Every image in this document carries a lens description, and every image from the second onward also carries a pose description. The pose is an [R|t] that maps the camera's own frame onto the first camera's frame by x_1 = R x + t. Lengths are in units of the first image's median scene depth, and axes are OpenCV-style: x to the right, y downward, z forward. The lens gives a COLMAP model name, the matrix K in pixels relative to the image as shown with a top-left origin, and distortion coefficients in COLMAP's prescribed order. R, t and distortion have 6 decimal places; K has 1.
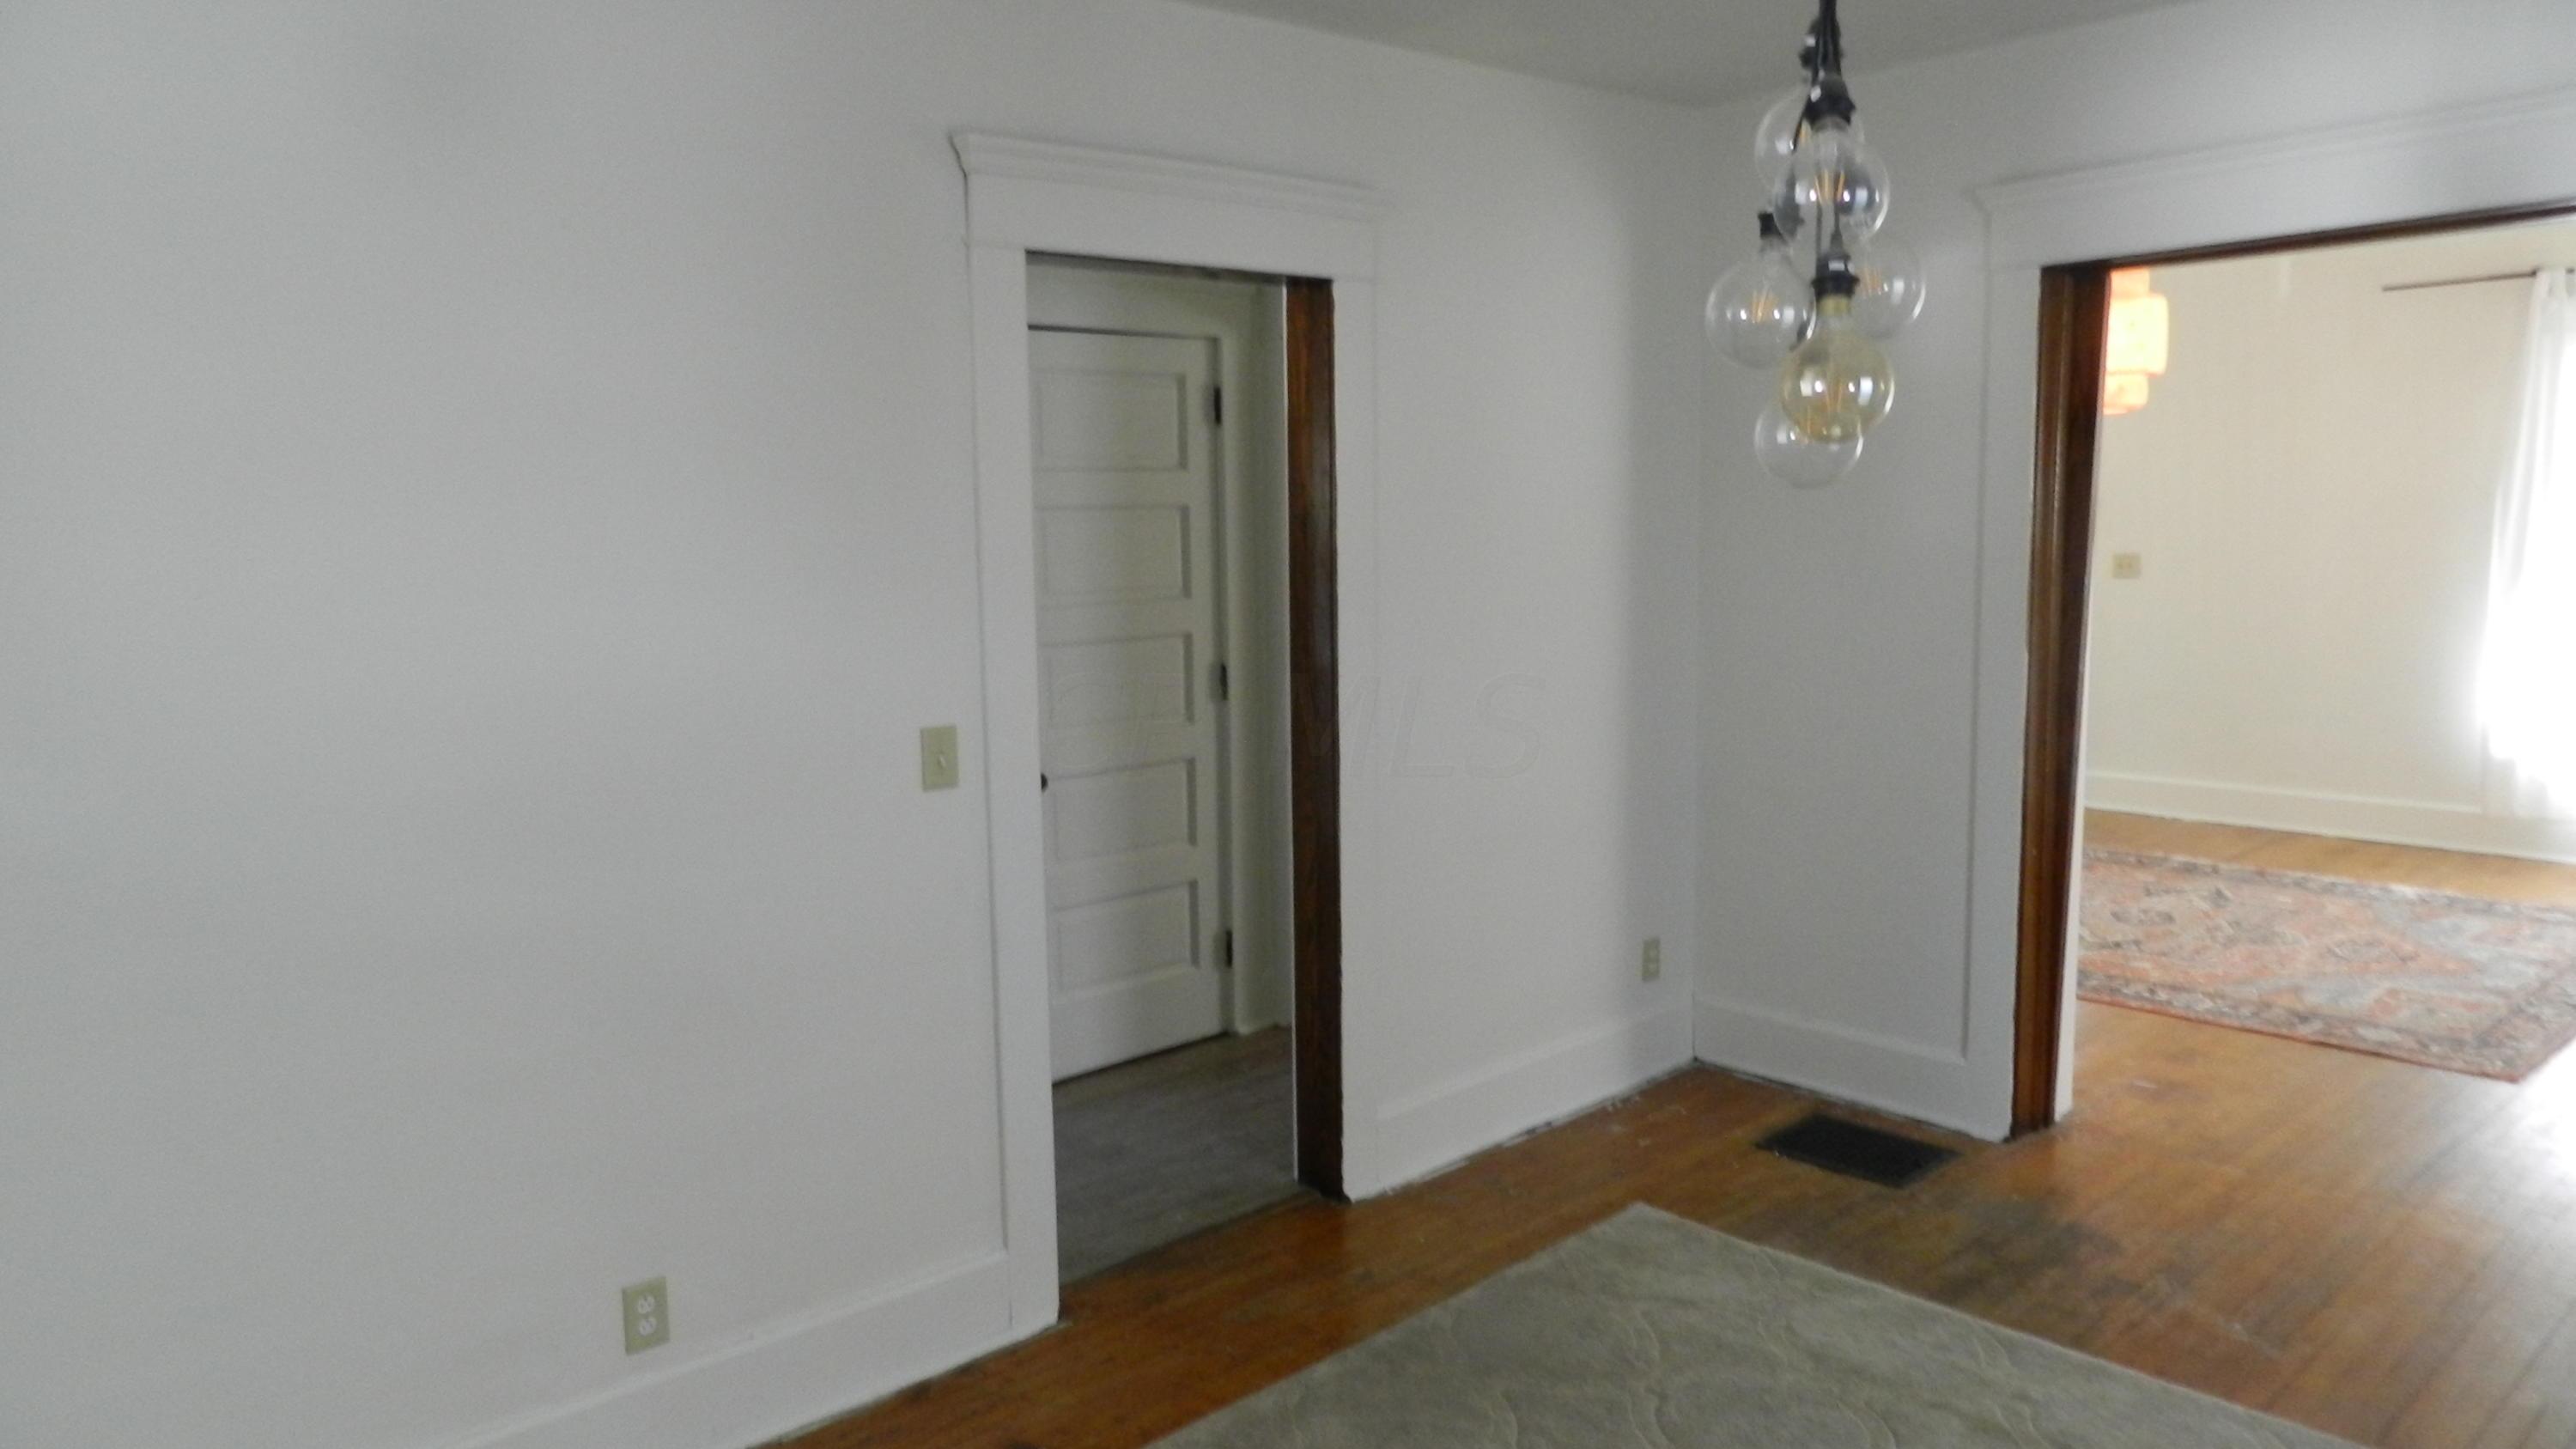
lens RADIAL K [[1718.9, 0, 1288.0], [0, 1718.9, 724.5], [0, 0, 1]] dist [0.004060, -0.000215]
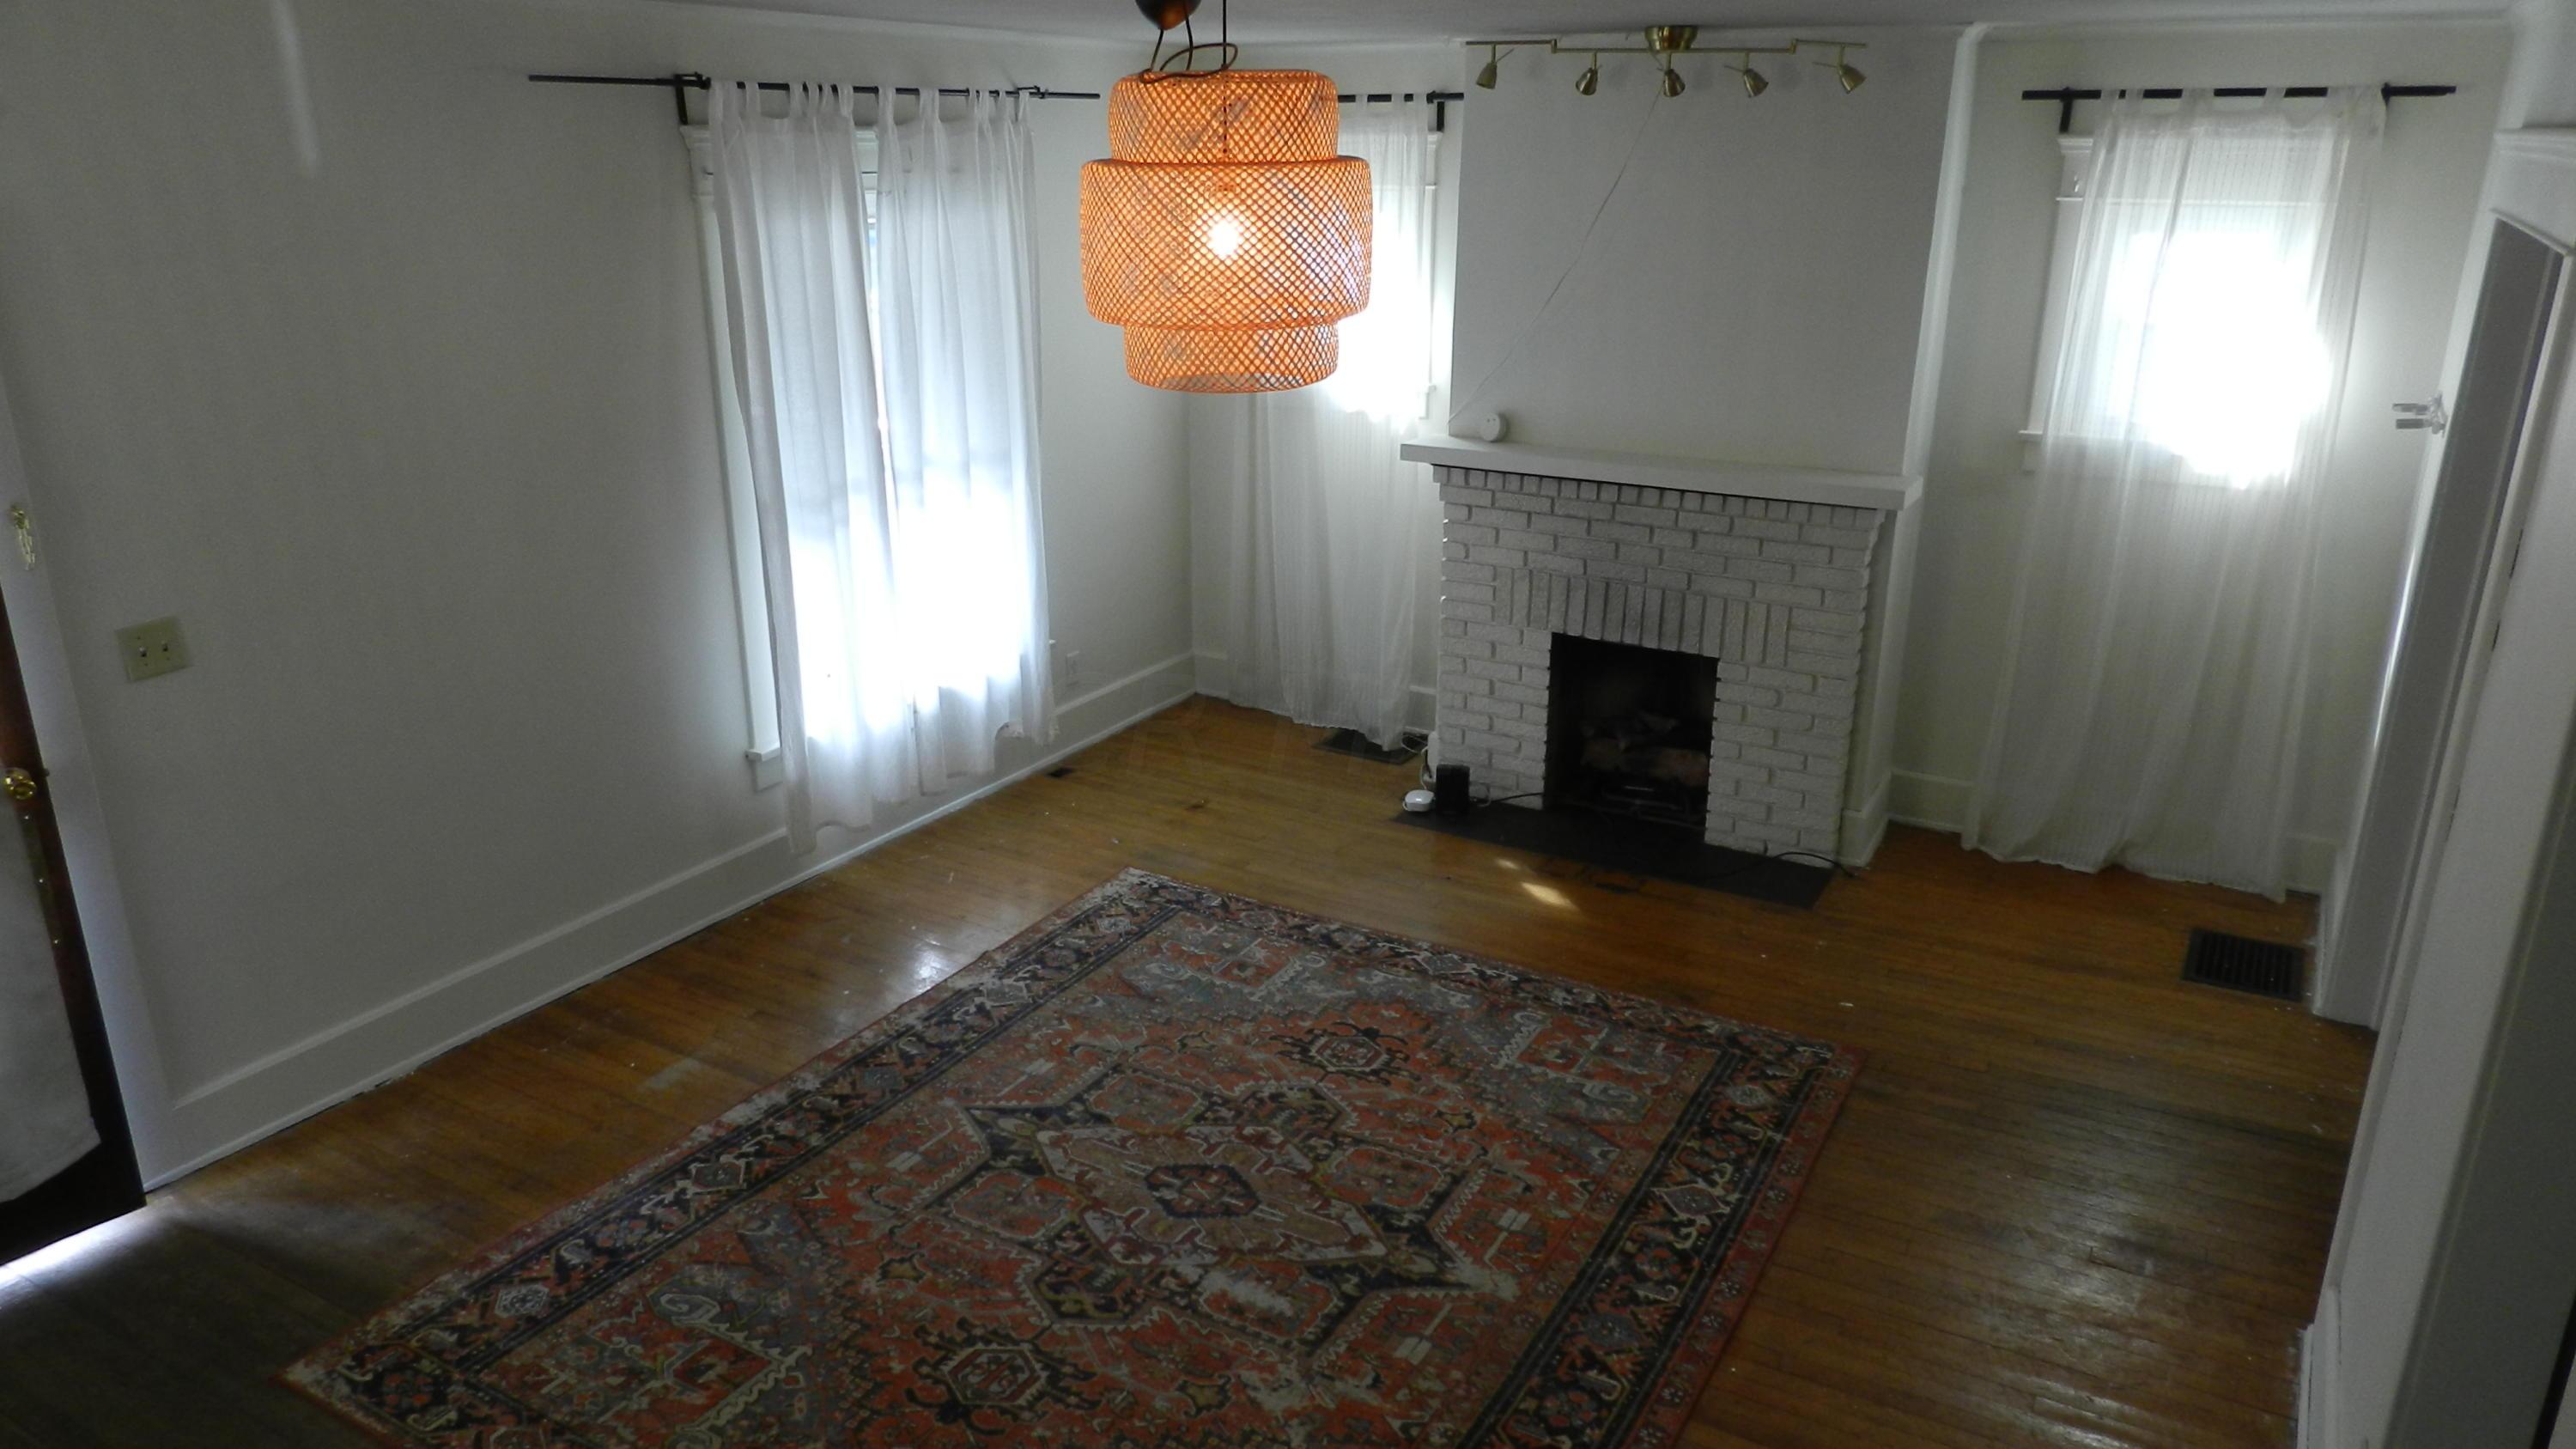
lens RADIAL K [[1718.9, 0, 1288.0], [0, 1718.9, 724.5], [0, 0, 1]] dist [0.004060, -0.000215]
pose [[-0.310989, -0.286539, 0.906190, -0.028104], [0.123415, 0.933222, 0.337440, -0.356075], [-0.942367, 0.216778, -0.254858, 1.580105]]
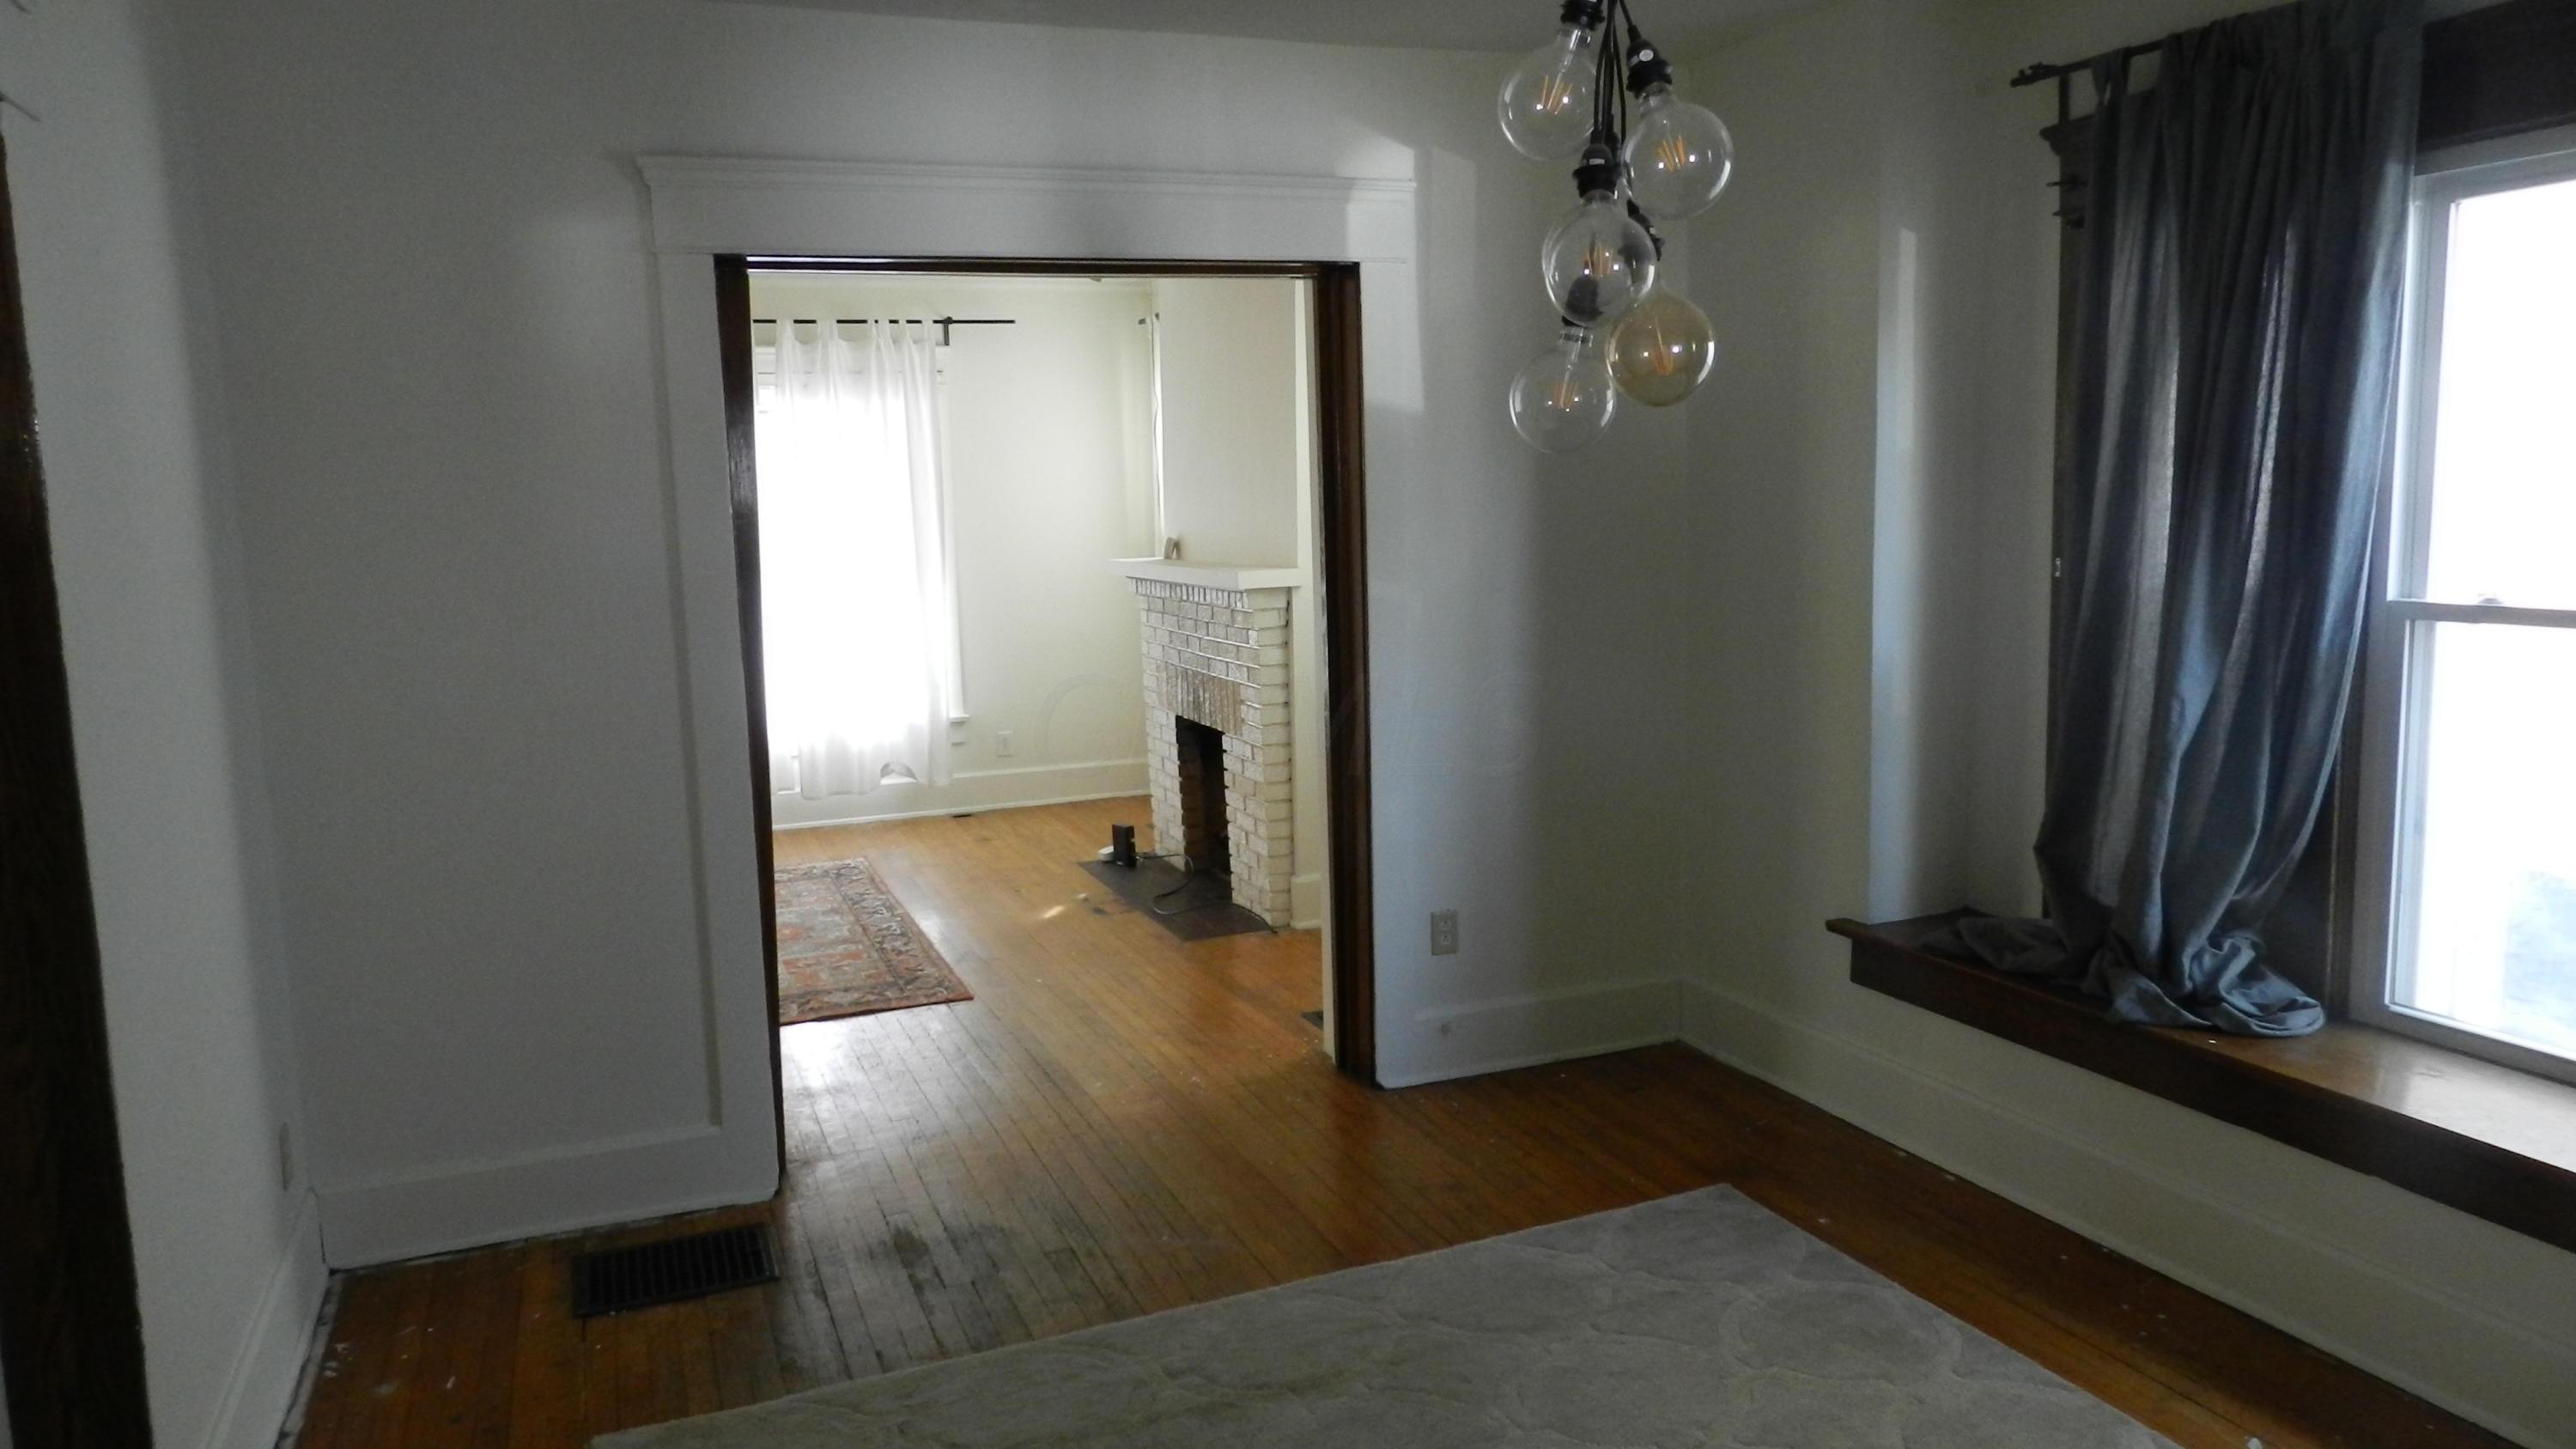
lens RADIAL K [[1718.9, 0, 1288.0], [0, 1718.9, 724.5], [0, 0, 1]] dist [0.004060, -0.000215]
pose [[0.342464, -0.115767, 0.932372, -0.309188], [0.140935, 0.987481, 0.070843, -0.034052], [-0.928900, 0.107142, 0.354492, 0.367297]]
